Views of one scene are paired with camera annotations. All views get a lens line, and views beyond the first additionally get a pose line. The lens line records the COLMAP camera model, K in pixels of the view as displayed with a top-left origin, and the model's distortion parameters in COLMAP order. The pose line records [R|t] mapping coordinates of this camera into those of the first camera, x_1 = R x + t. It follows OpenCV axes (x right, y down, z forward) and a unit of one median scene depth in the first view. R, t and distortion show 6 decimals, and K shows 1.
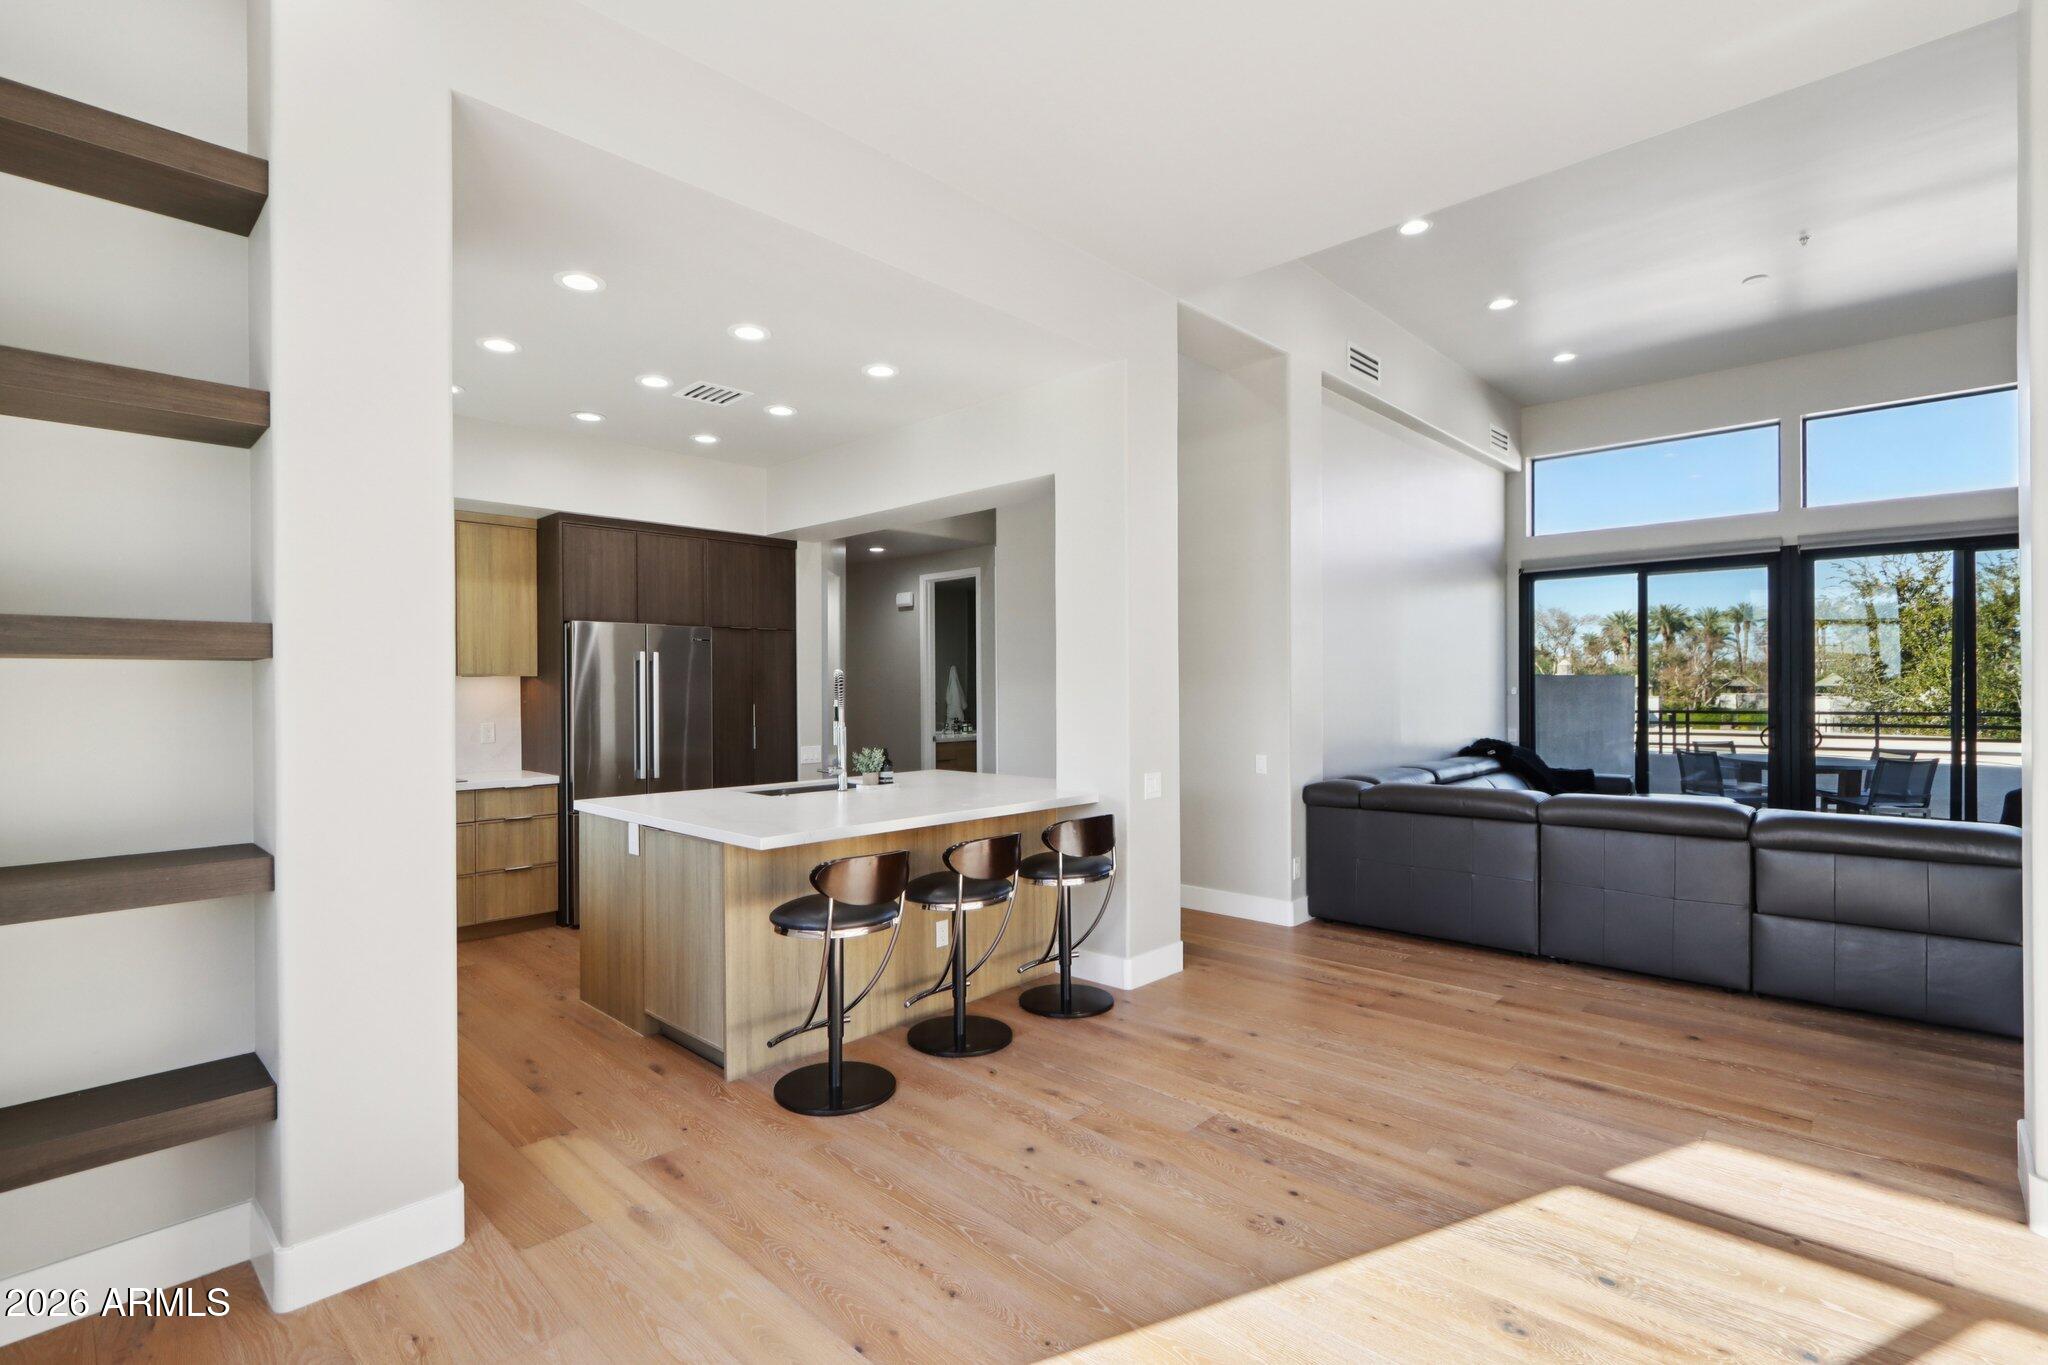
lens RADIAL K [[951.1, 0, 1001.2], [0, 951.1, 688.6], [0, 0, 1]] dist [-0.001856, 0.000015]
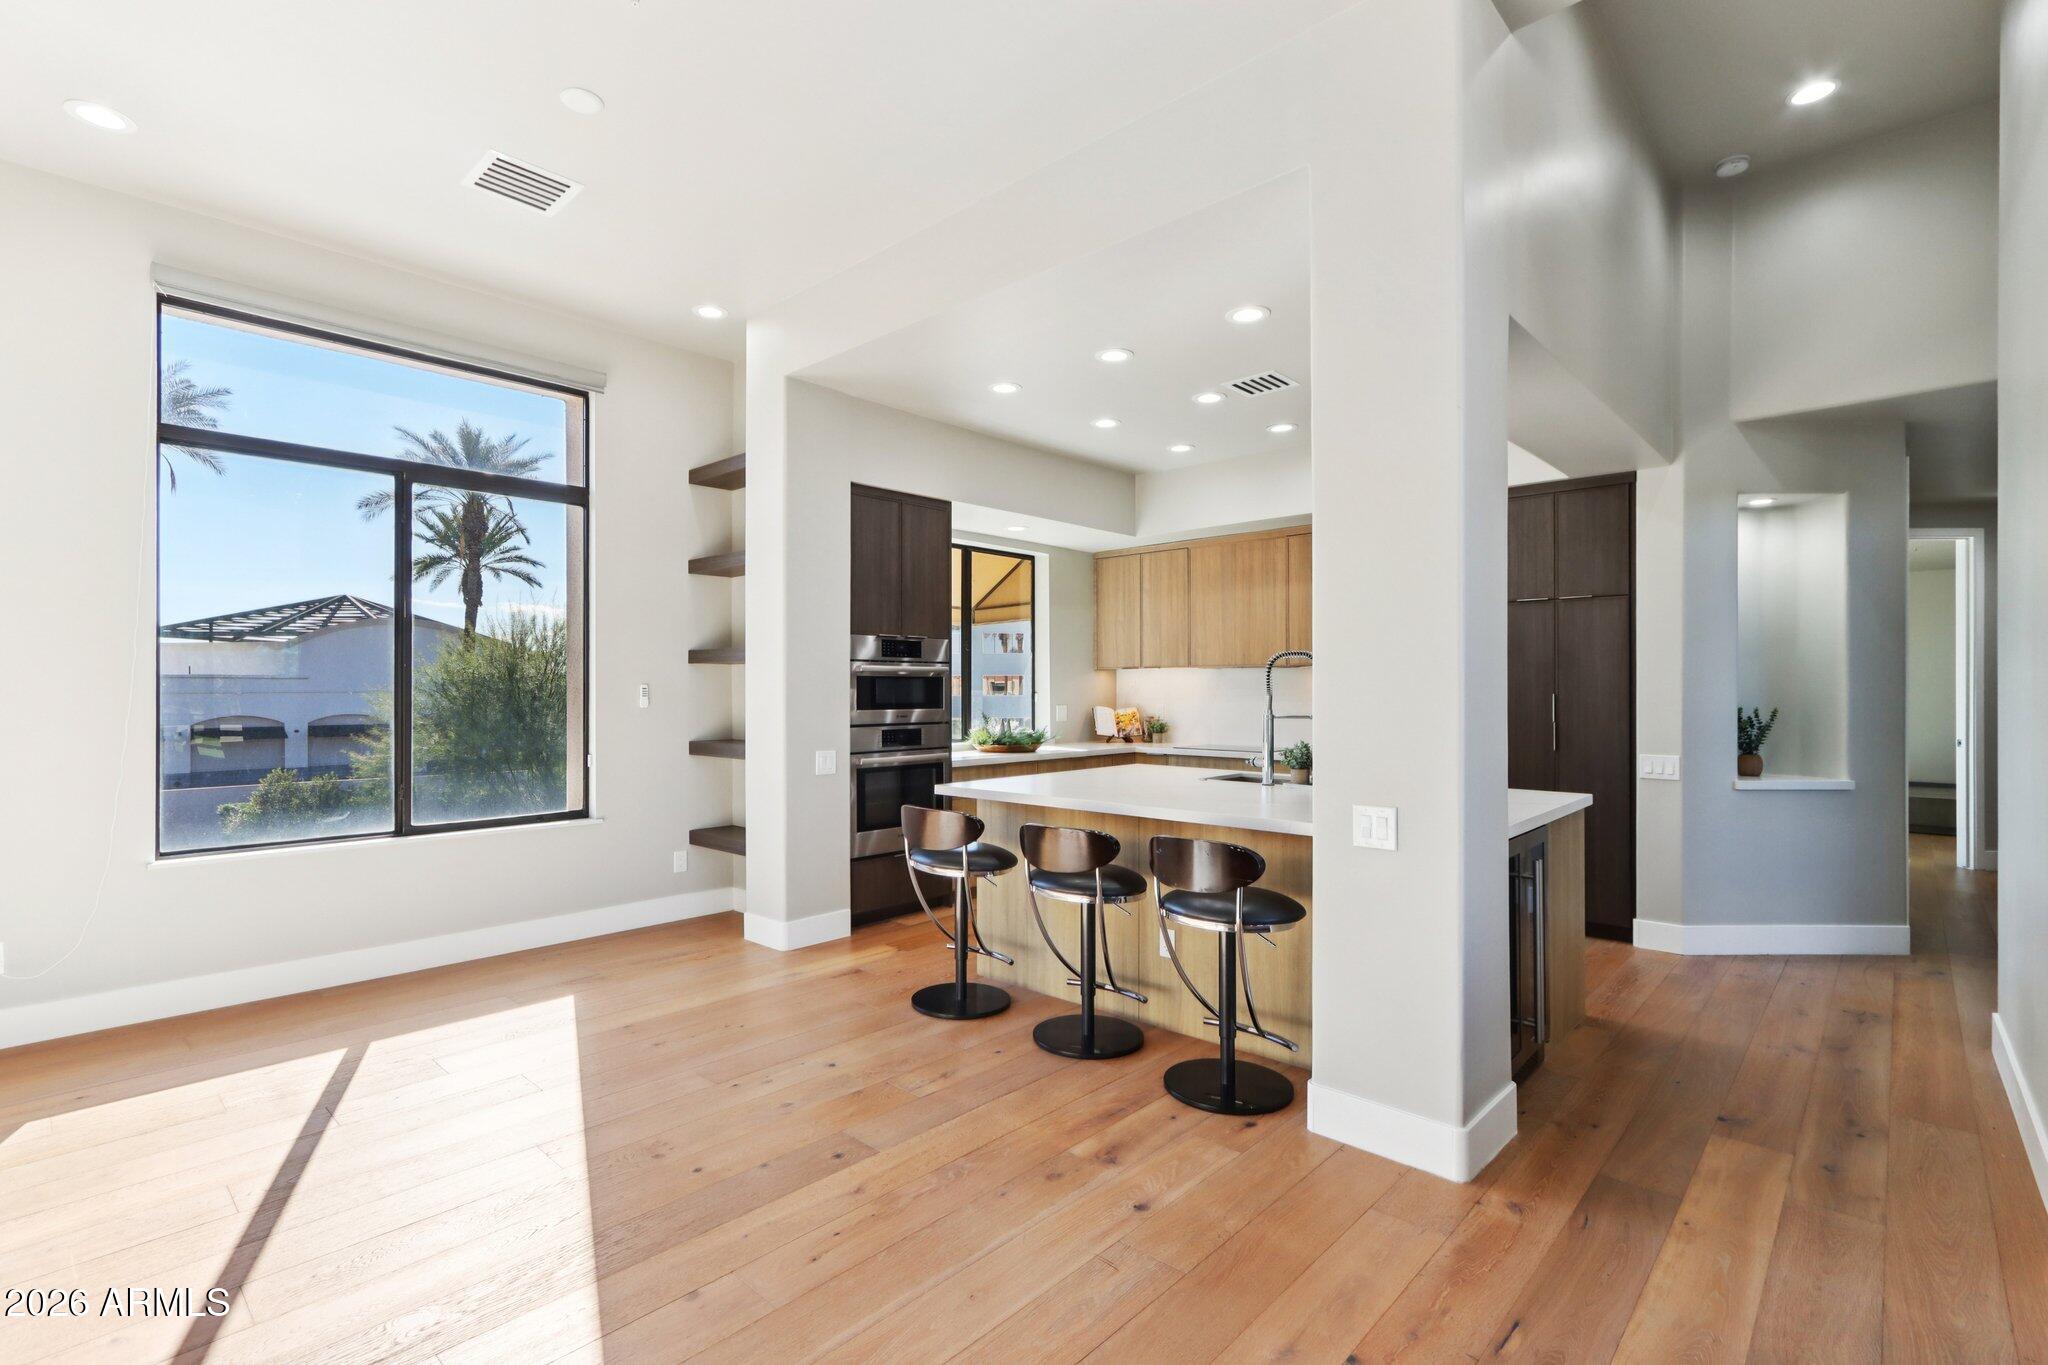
lens RADIAL K [[951.1, 0, 1001.2], [0, 951.1, 688.6], [0, 0, 1]] dist [-0.001856, 0.000015]
pose [[0.013764, 0.001484, -0.999904, 0.919041], [-0.002863, 0.999995, 0.001444, 0.017686], [0.999901, 0.002843, 0.013769, 0.915043]]
